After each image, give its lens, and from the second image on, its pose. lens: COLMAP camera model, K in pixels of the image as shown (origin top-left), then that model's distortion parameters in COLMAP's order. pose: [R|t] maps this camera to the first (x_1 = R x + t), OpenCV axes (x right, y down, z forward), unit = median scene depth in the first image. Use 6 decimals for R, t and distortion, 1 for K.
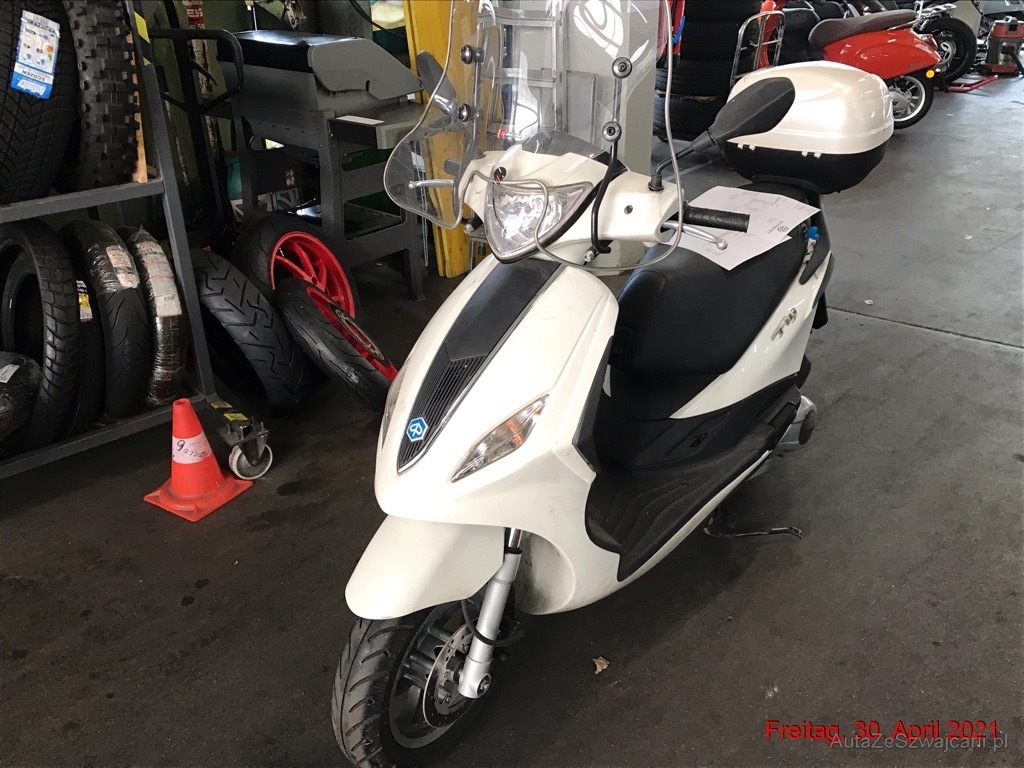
lens RADIAL K [[865.5, 0, 509.0], [0, 865.5, 377.6], [0, 0, 1]] dist [0.013086, -0.015535]
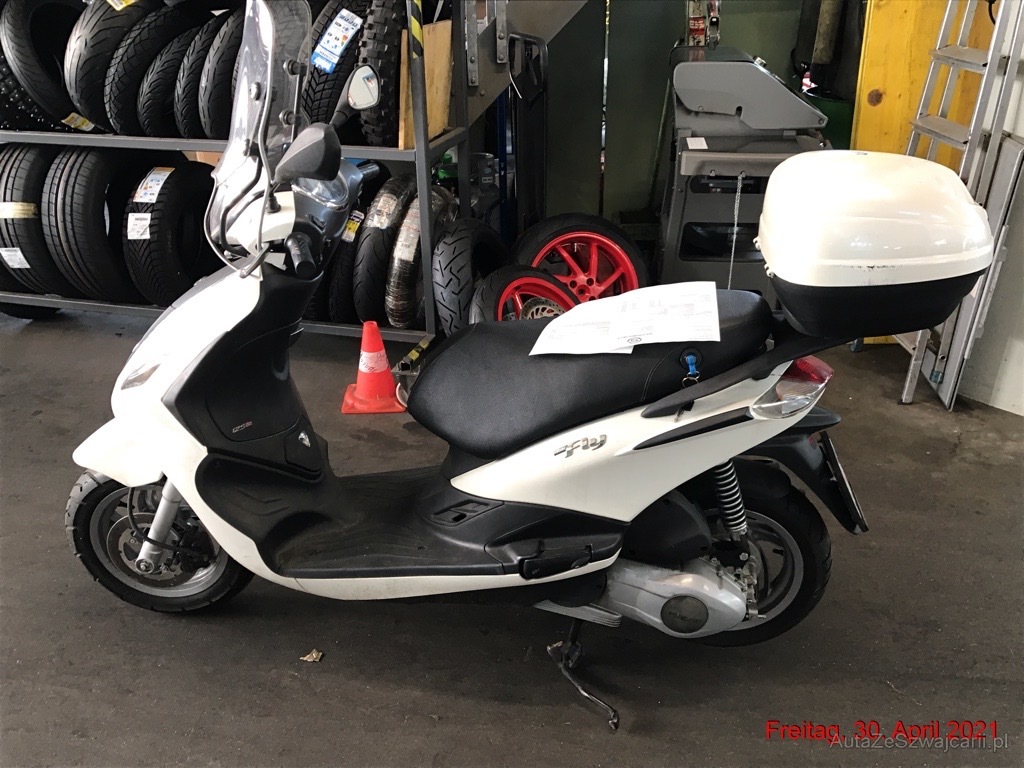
lens RADIAL K [[865.5, 0, 504.4], [0, 865.5, 383.4], [0, 0, 1]] dist [0.013086, -0.015535]
pose [[0.565874, 0.376126, -0.733701, 0.745779], [-0.376859, 0.909477, 0.175580, -0.202917], [0.733324, 0.177145, 0.656396, 0.360473]]
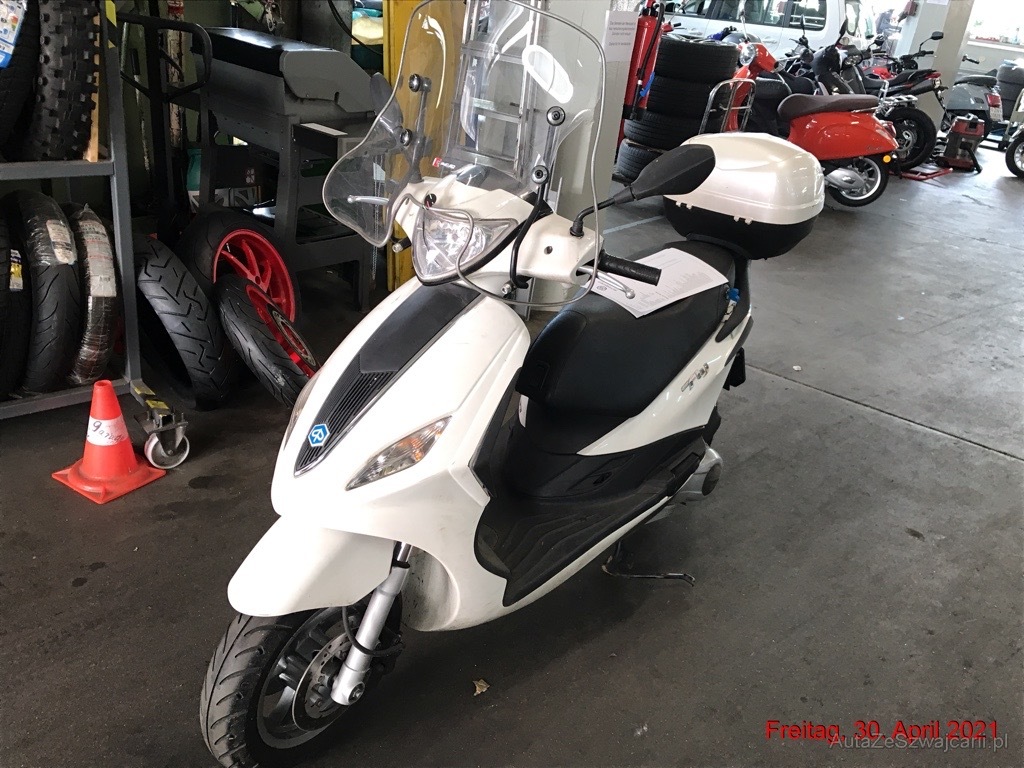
lens RADIAL K [[865.5, 0, 508.1], [0, 865.5, 377.6], [0, 0, 1]] dist [0.013086, -0.015535]
pose [[0.991424, 0.120040, 0.051658, 0.034962], [-0.118405, 0.992396, -0.033629, 0.000168], [-0.055302, 0.027224, 0.998098, -0.024912]]
